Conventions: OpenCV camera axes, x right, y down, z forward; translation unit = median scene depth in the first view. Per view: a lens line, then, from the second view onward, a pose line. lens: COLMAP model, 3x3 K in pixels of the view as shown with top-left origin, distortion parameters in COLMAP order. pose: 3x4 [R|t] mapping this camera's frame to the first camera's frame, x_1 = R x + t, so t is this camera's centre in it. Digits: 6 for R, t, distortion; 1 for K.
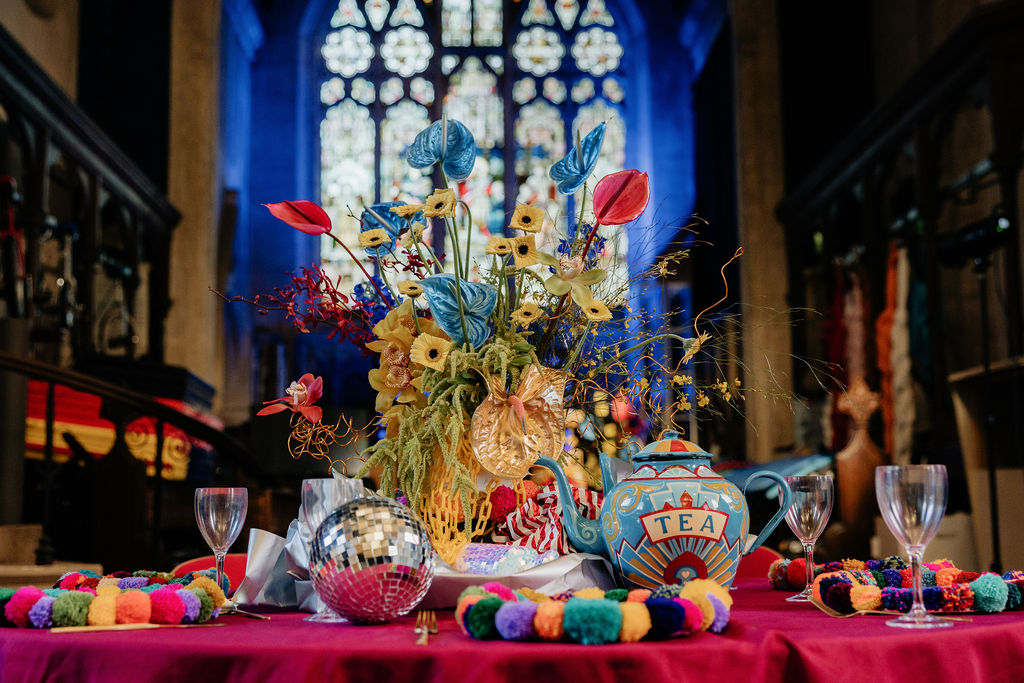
lens RADIAL K [[1337.0, 0, 506.3], [0, 1337.0, 311.3], [0, 0, 1]] dist [0.026783, 0.000000]
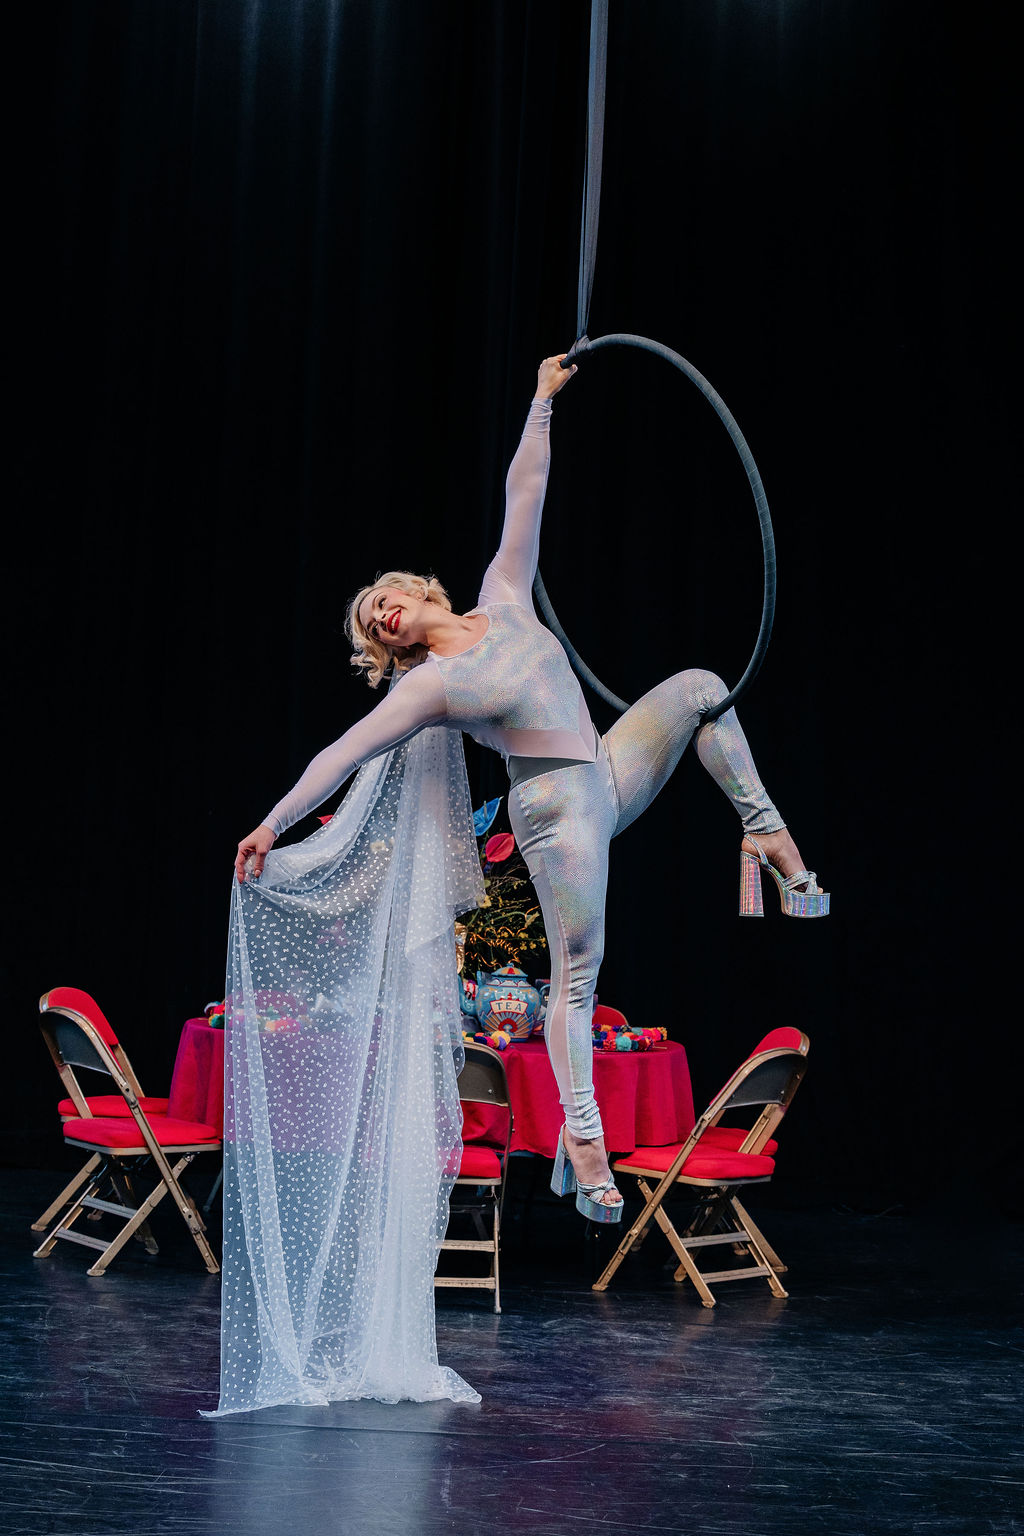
lens RADIAL K [[3239.6, 0, 504.8], [0, 3239.6, 768.2], [0, 0, 1]] dist [0.028927, 0.000000]
pose [[0.997523, 0.069698, -0.009497, 0.031542], [-0.067853, 0.989017, 0.131304, -0.205446], [0.018544, -0.130335, 0.991297, -0.939977]]
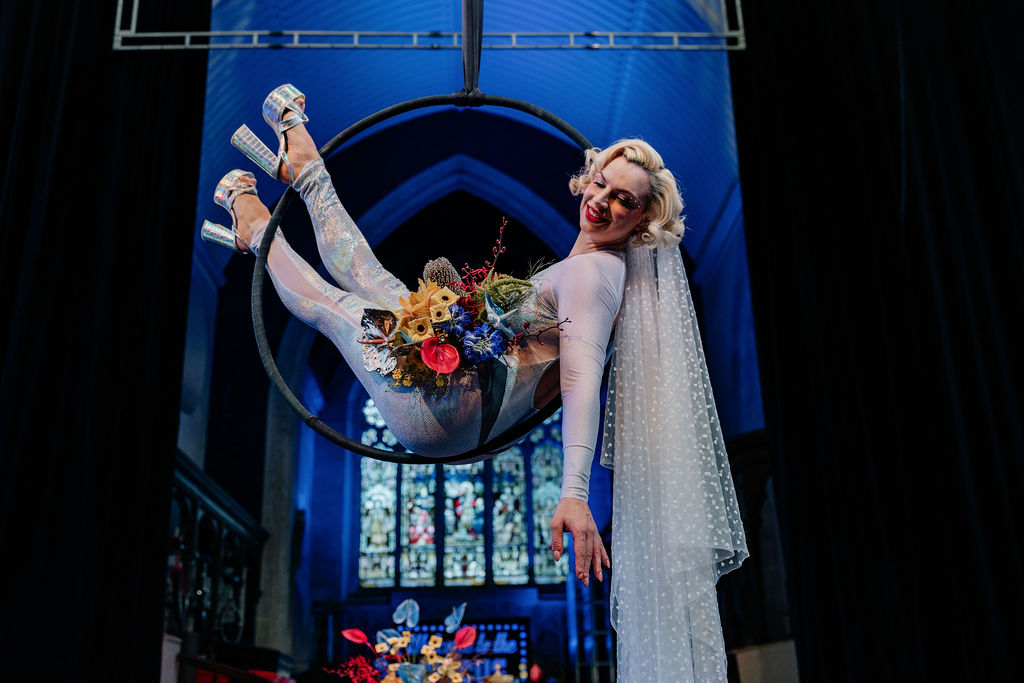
lens RADIAL K [[1067.4, 0, 531.3], [0, 1067.4, 327.0], [0, 0, 1]] dist [-0.006723, 0.000000]
pose [[0.999716, -0.007415, 0.022630, 0.043322], [0.011955, 0.978127, -0.207663, -0.062494], [-0.020595, 0.207874, 0.977939, -0.339294]]
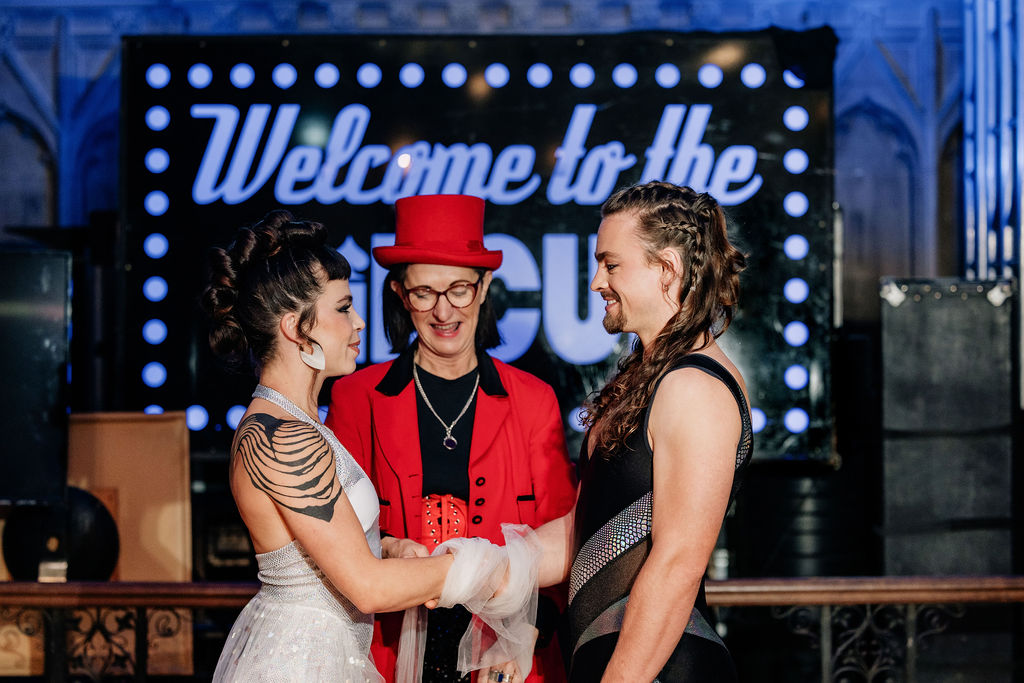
lens RADIAL K [[2375.1, 0, 510.7], [0, 2375.1, 342.2], [0, 0, 1]] dist [-0.027050, 0.000000]
pose [[0.999373, 0.006466, -0.034810, 0.003329], [-0.001077, 0.988279, 0.152656, 0.023071], [0.035389, -0.152522, 0.987666, 0.712206]]
